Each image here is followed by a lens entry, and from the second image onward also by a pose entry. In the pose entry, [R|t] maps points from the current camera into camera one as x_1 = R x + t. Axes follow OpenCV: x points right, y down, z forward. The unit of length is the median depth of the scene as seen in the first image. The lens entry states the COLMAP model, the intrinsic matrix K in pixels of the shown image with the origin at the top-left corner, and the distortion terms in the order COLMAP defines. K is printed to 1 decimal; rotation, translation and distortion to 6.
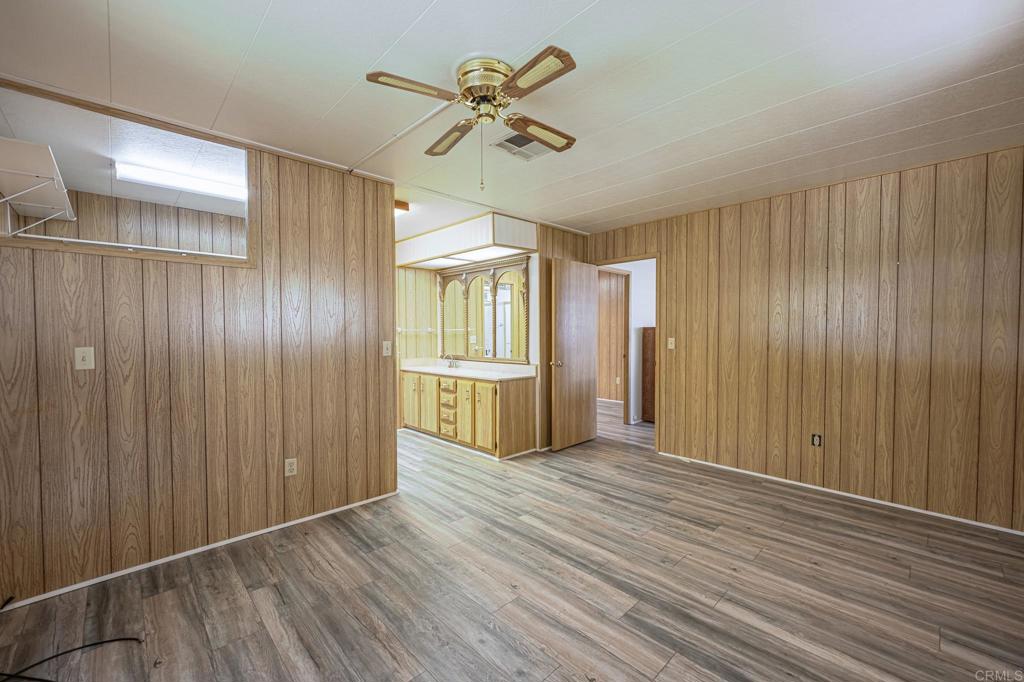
lens RADIAL K [[412.7, 0, 511.8], [0, 412.7, 343.0], [0, 0, 1]] dist [-0.001249, 0.000029]
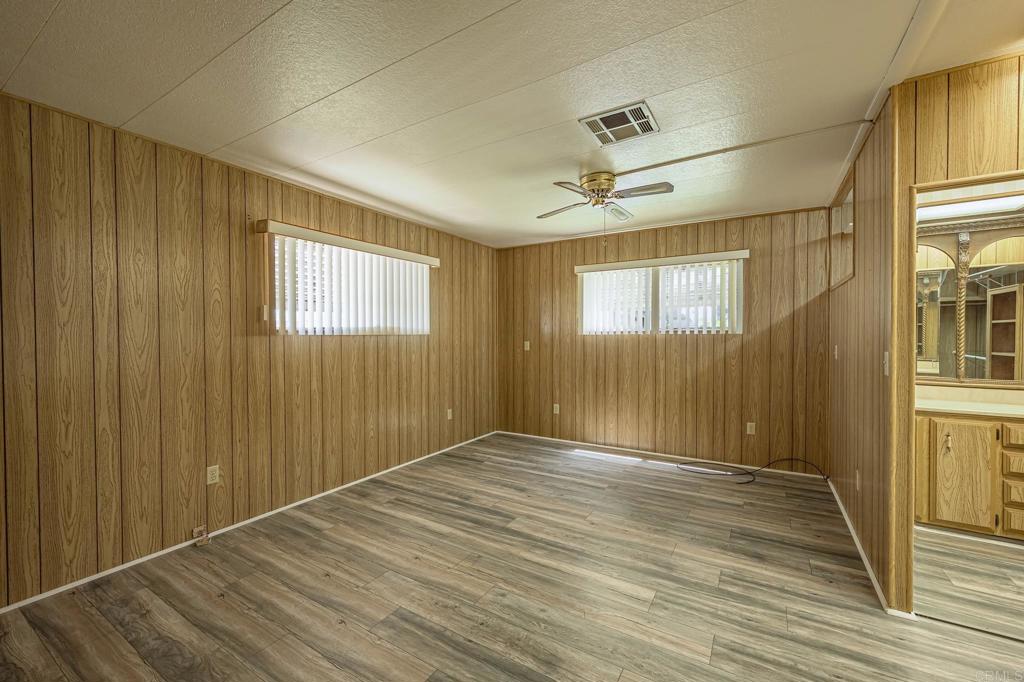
lens RADIAL K [[412.7, 0, 511.8], [0, 412.7, 343.0], [0, 0, 1]] dist [-0.001249, 0.000029]
pose [[-0.967271, 0.009410, -0.253572, 0.583409], [-0.001227, 0.999127, 0.041756, -0.062802], [0.253744, 0.040701, -0.966415, 2.144051]]
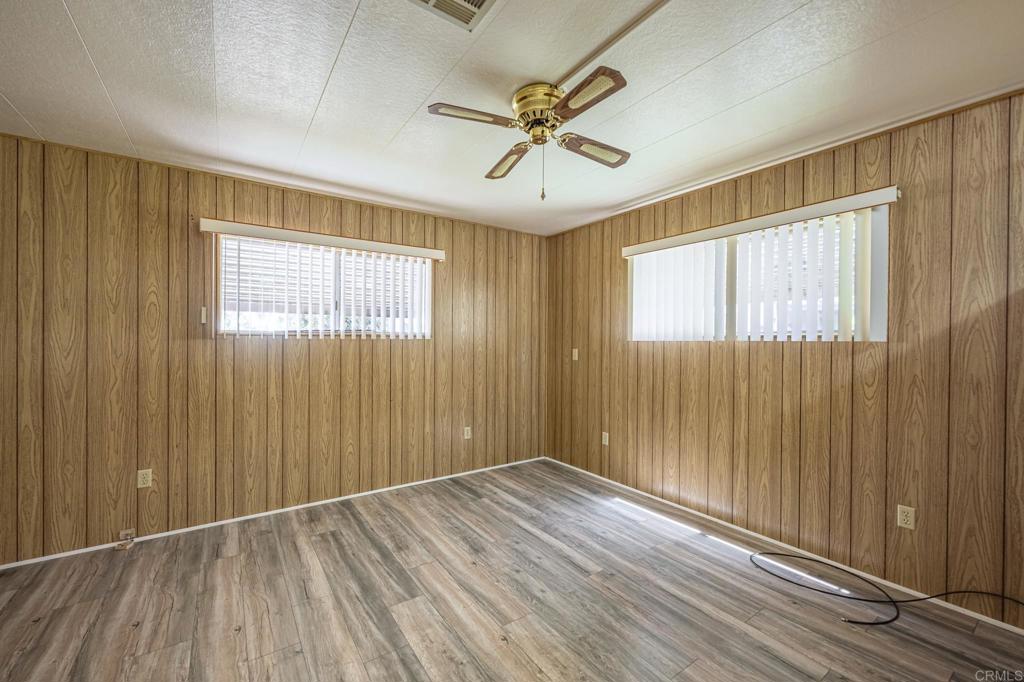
lens RADIAL K [[412.7, 0, 511.8], [0, 412.7, 343.0], [0, 0, 1]] dist [-0.001249, 0.000029]
pose [[-0.987719, -0.004243, 0.156185, -0.135638], [0.000250, 0.999587, 0.028738, -0.053769], [-0.156242, 0.028424, -0.987310, 1.764279]]
